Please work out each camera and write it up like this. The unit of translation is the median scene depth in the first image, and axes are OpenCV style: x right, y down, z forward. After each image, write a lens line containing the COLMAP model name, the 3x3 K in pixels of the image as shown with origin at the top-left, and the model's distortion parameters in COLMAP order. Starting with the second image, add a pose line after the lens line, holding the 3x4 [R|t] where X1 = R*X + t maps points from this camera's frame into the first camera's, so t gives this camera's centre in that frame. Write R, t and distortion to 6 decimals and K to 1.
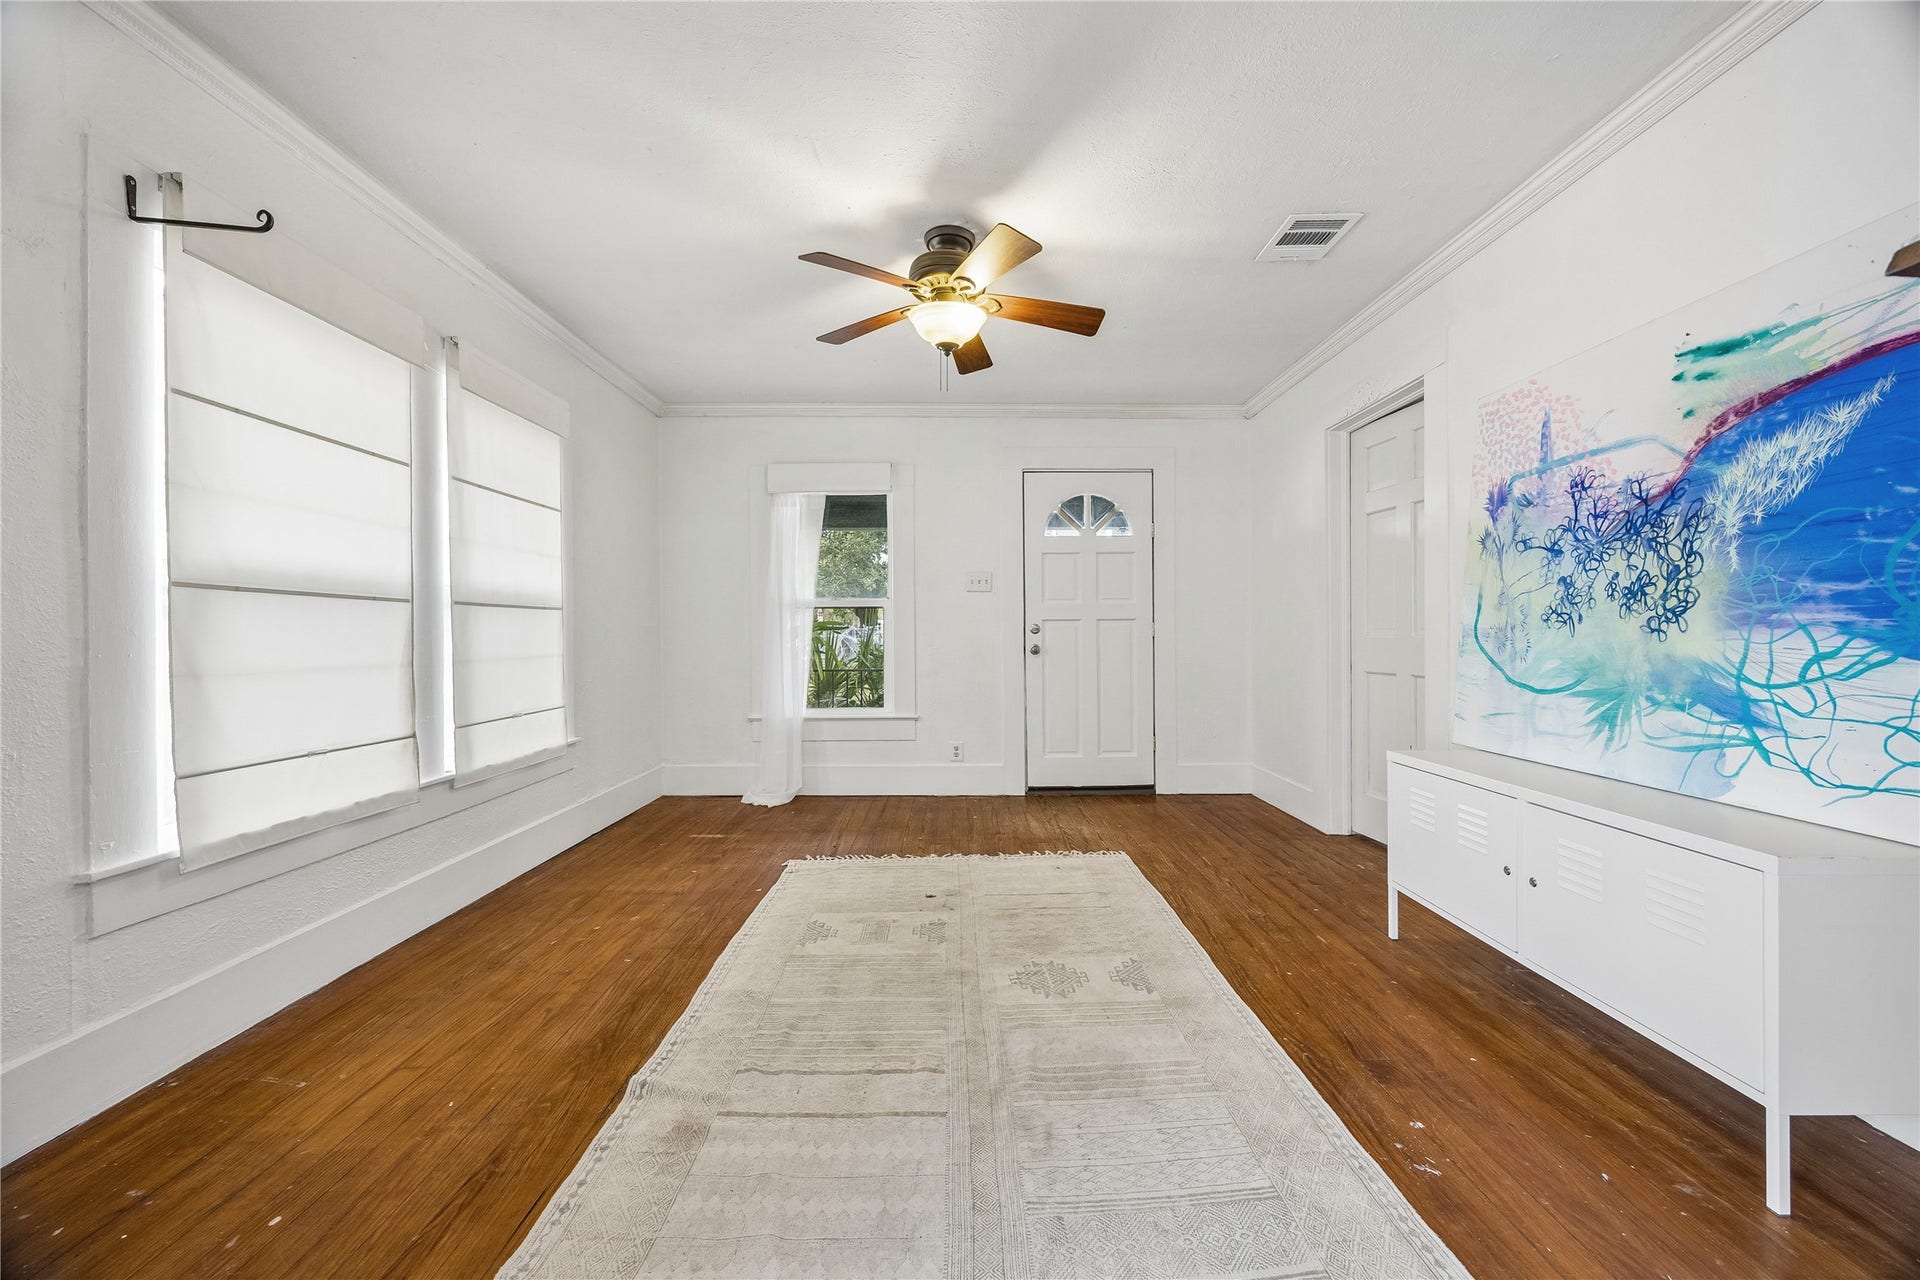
lens RADIAL K [[738.5, 0, 950.5], [0, 738.5, 642.0], [0, 0, 1]] dist [-0.000946, -0.000190]
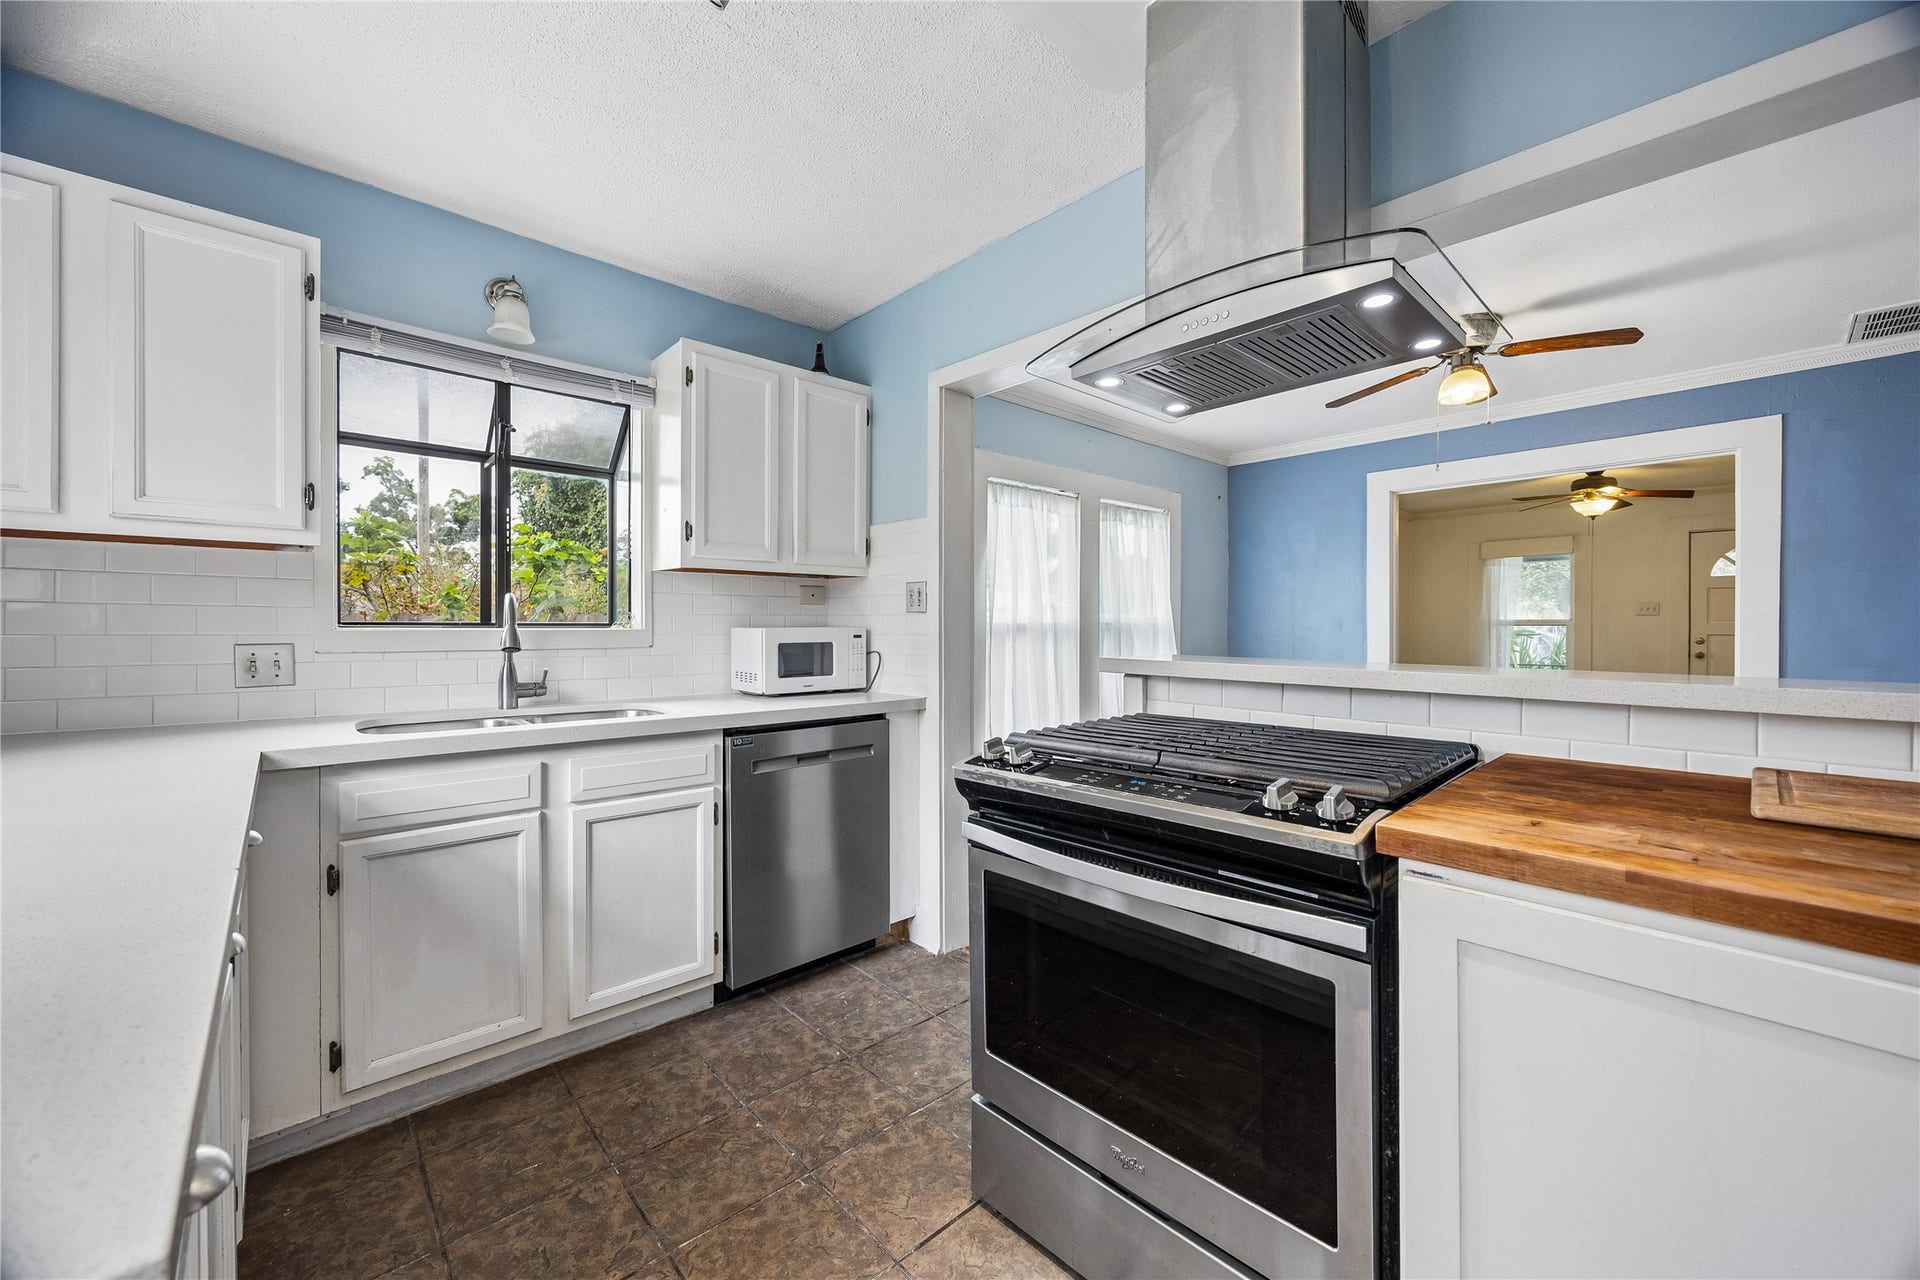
lens RADIAL K [[738.5, 0, 963.3], [0, 738.5, 632.4], [0, 0, 1]] dist [-0.000946, -0.000190]
pose [[0.688576, 0.016036, -0.724987, 0.150402], [-0.016371, 0.999844, 0.006567, -0.017951], [0.724979, 0.007347, 0.688732, -0.930560]]
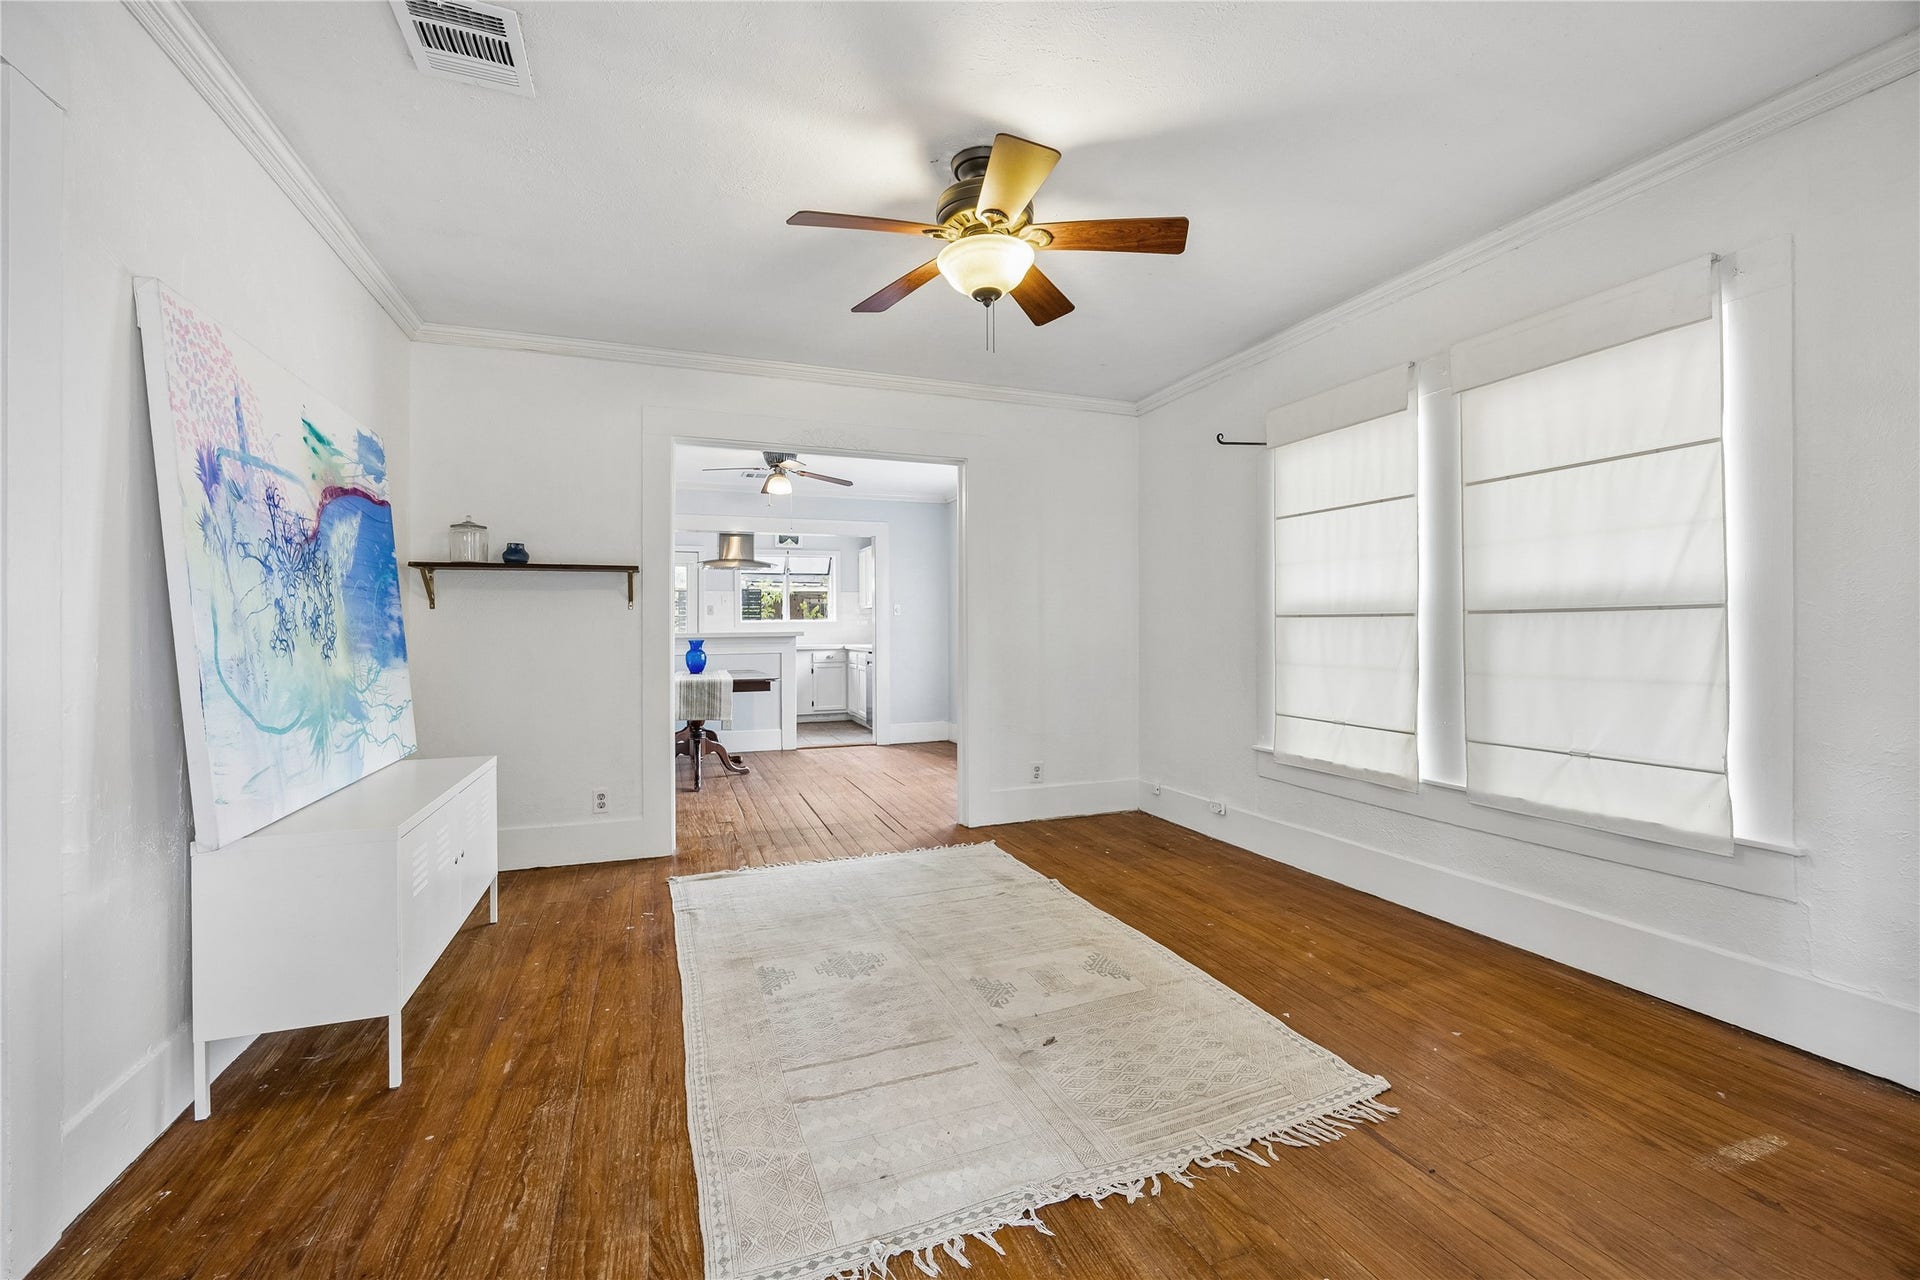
lens RADIAL K [[738.5, 0, 942.8], [0, 738.5, 629.7], [0, 0, 1]] dist [-0.000946, -0.000190]
pose [[-0.935897, 0.011461, -0.352087, 0.358613], [0.008550, 0.999915, 0.009823, -0.048226], [0.352170, 0.006183, -0.935916, 1.920287]]
